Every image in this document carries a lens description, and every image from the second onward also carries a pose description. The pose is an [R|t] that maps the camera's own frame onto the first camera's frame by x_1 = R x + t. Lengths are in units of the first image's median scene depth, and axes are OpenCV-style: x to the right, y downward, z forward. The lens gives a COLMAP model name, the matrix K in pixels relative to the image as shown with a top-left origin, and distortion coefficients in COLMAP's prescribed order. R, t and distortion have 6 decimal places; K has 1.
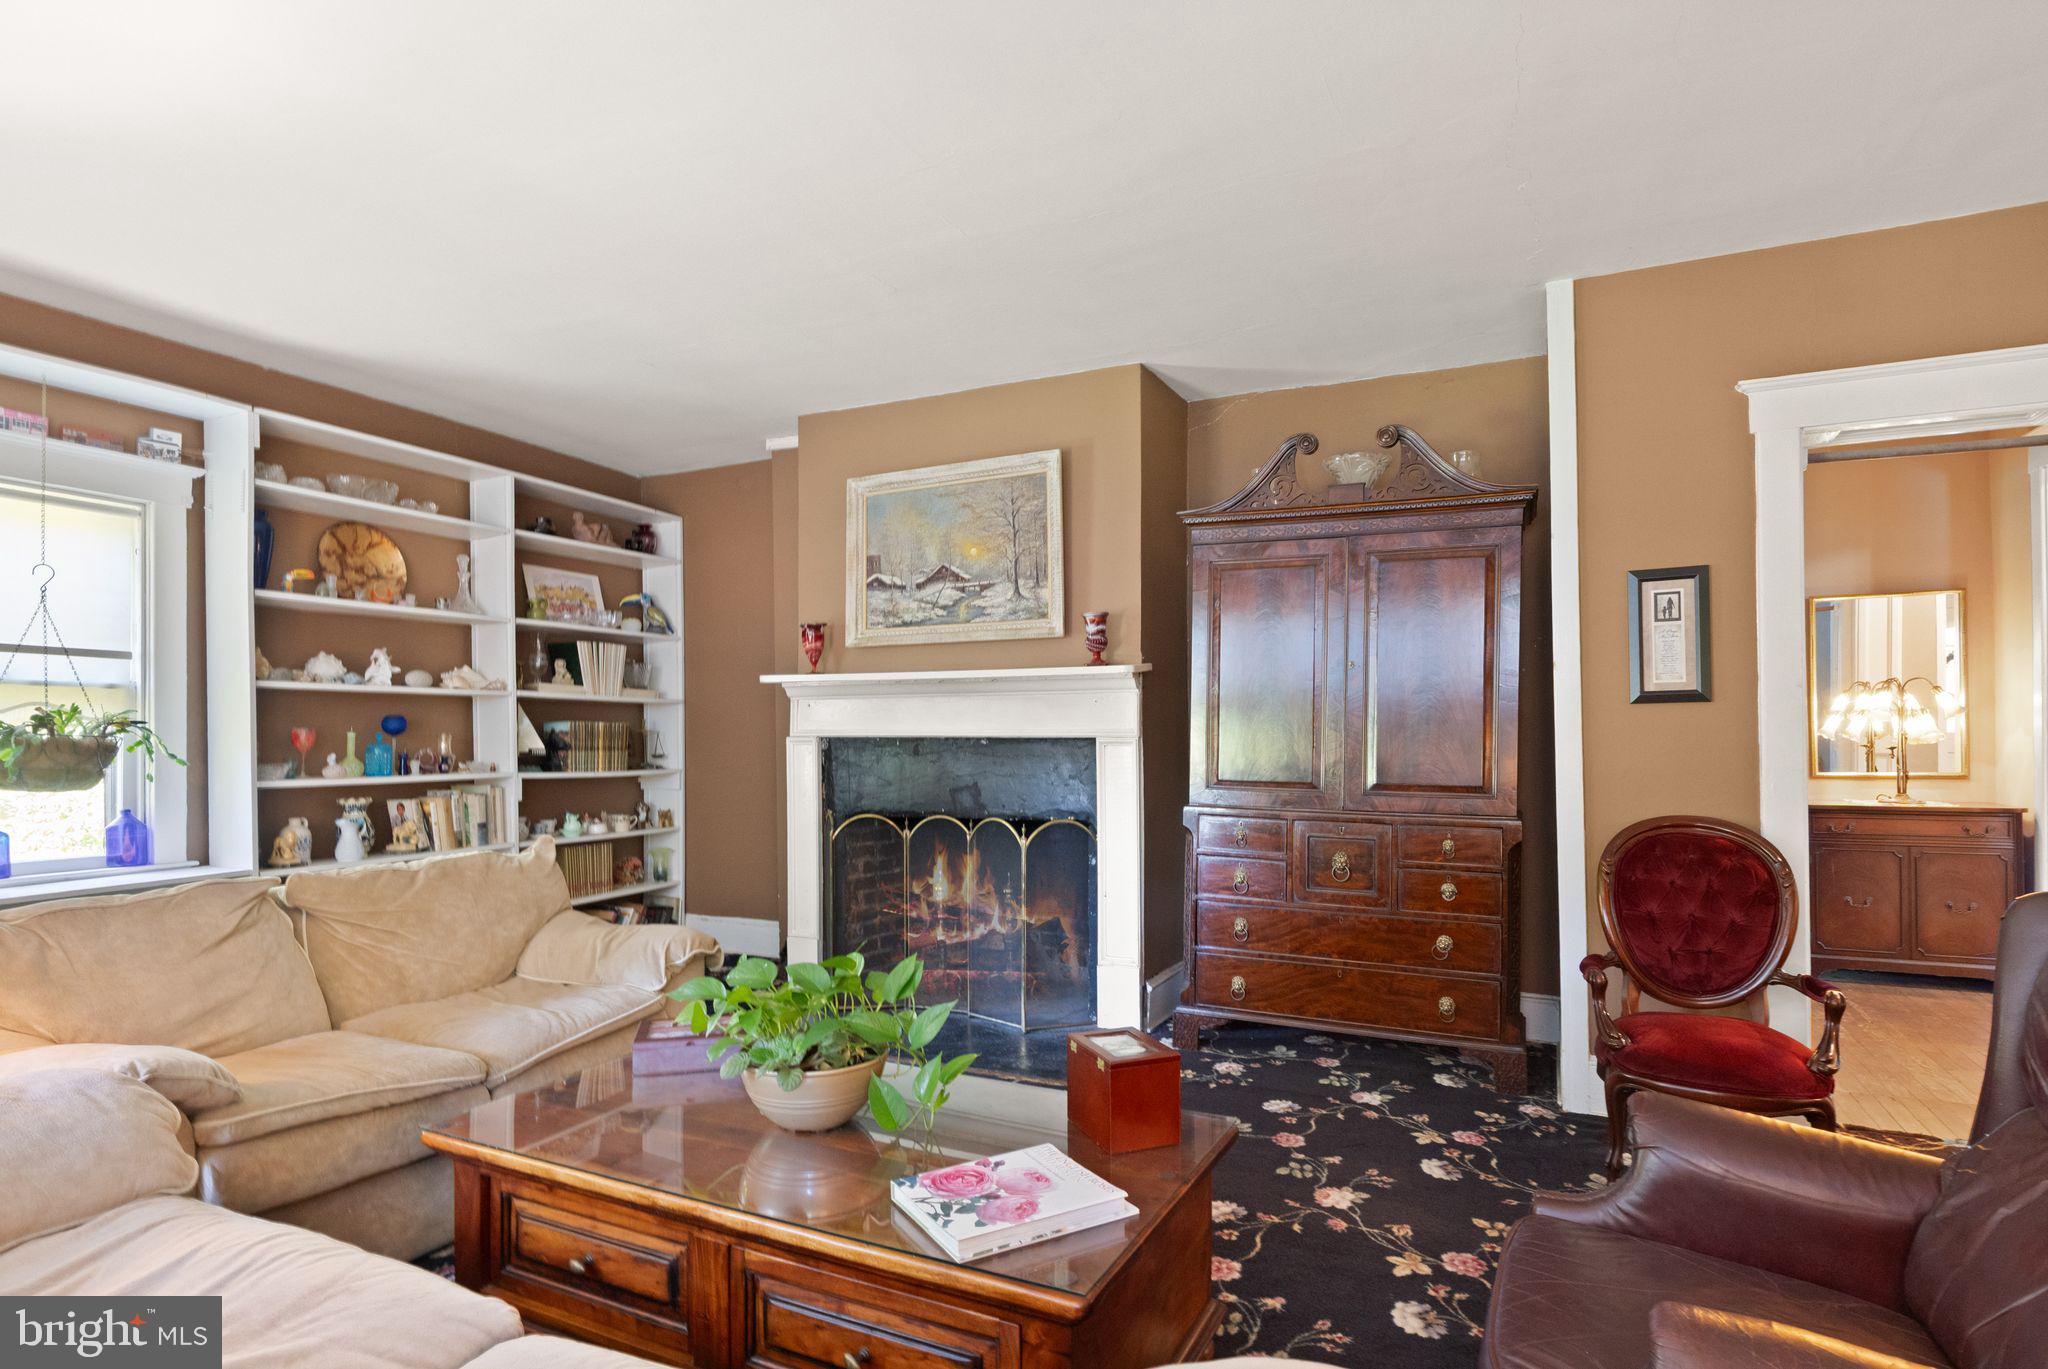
lens RADIAL K [[1052.1, 0, 1019.0], [0, 1052.1, 730.7], [0, 0, 1]] dist [-0.001692, -0.000903]
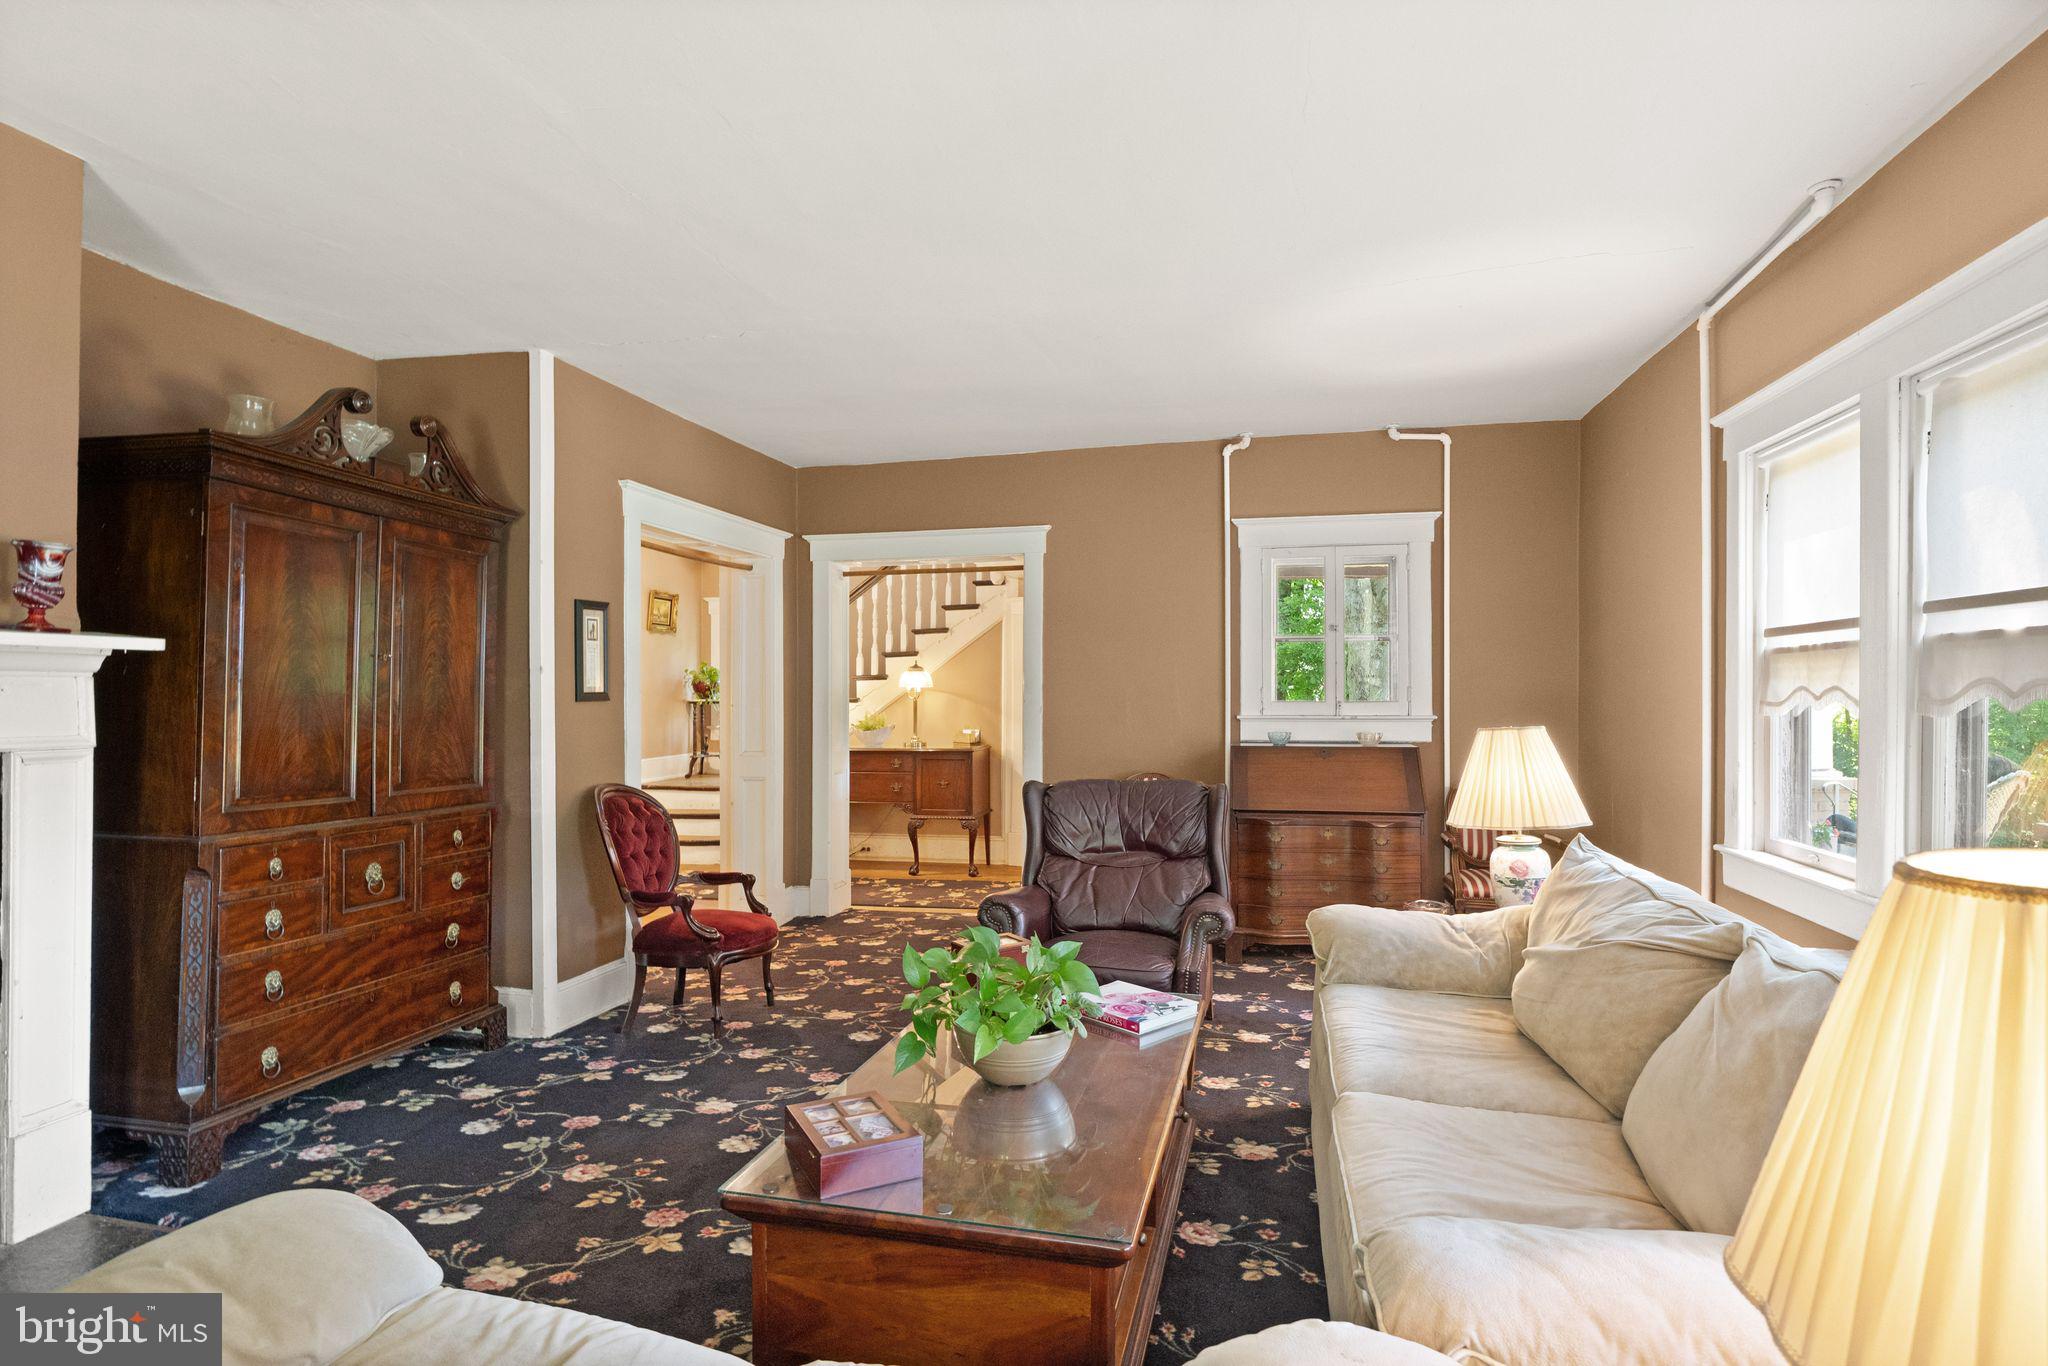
lens RADIAL K [[1052.1, 0, 1017.7], [0, 1052.1, 685.8], [0, 0, 1]] dist [-0.001692, -0.000903]
pose [[-0.212581, 0.011544, 0.977075, -0.536748], [0.001530, 0.999933, -0.011482, -0.019645], [-0.977142, -0.000946, -0.212585, 0.498668]]
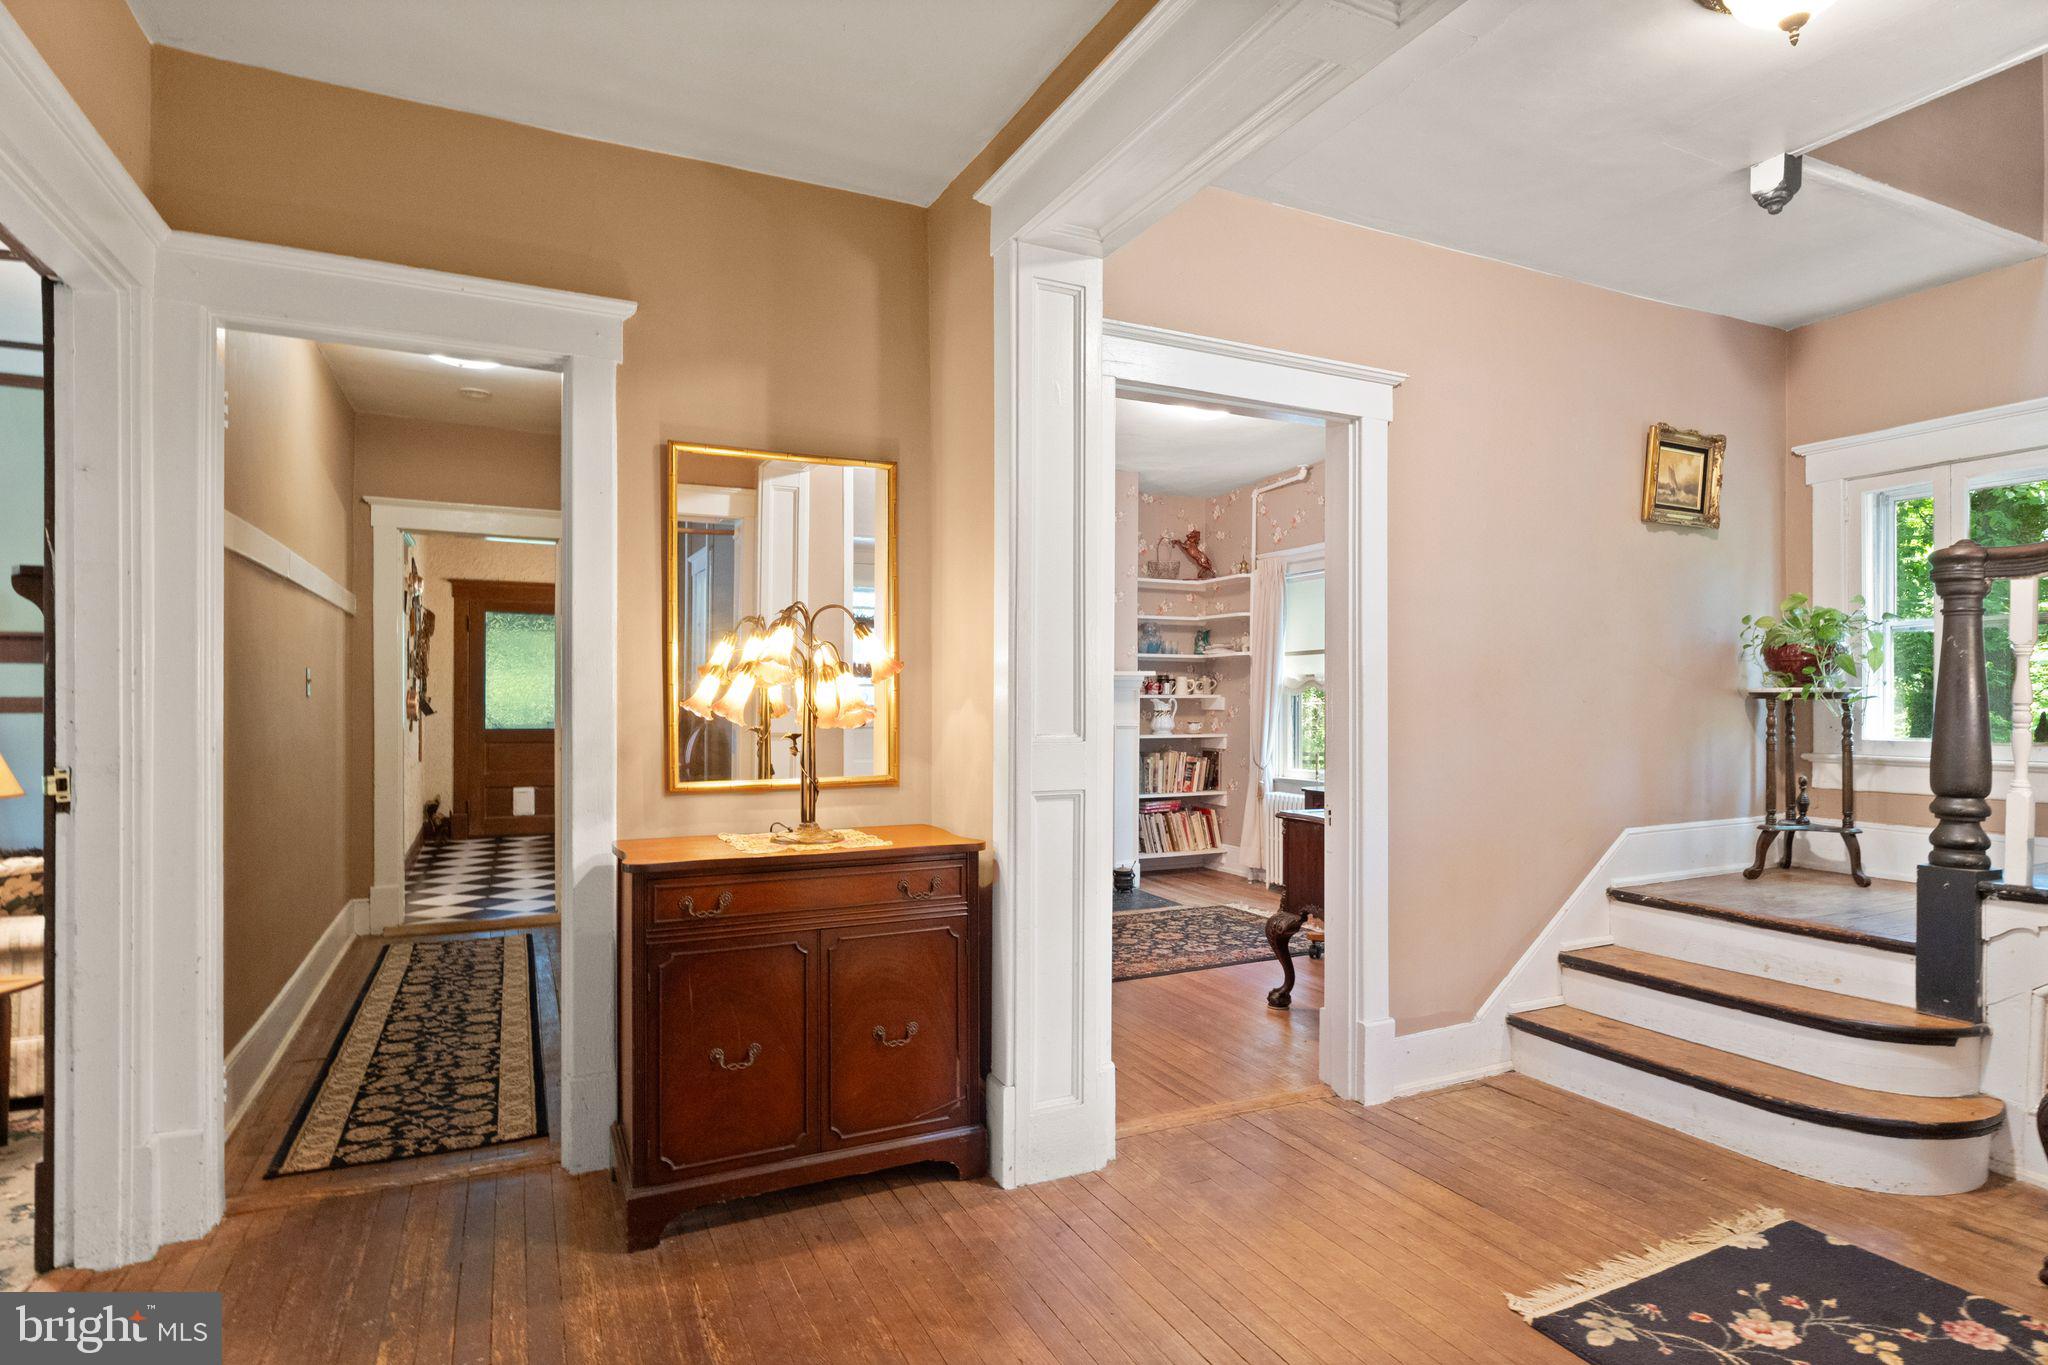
lens RADIAL K [[1052.1, 0, 1026.1], [0, 1052.1, 700.4], [0, 0, 1]] dist [-0.001692, -0.000903]
pose [[0.617291, 0.010521, 0.786664, 0.520029], [-0.006780, 0.999945, -0.008053, 0.002383], [-0.786706, -0.000363, 0.617328, 0.621341]]
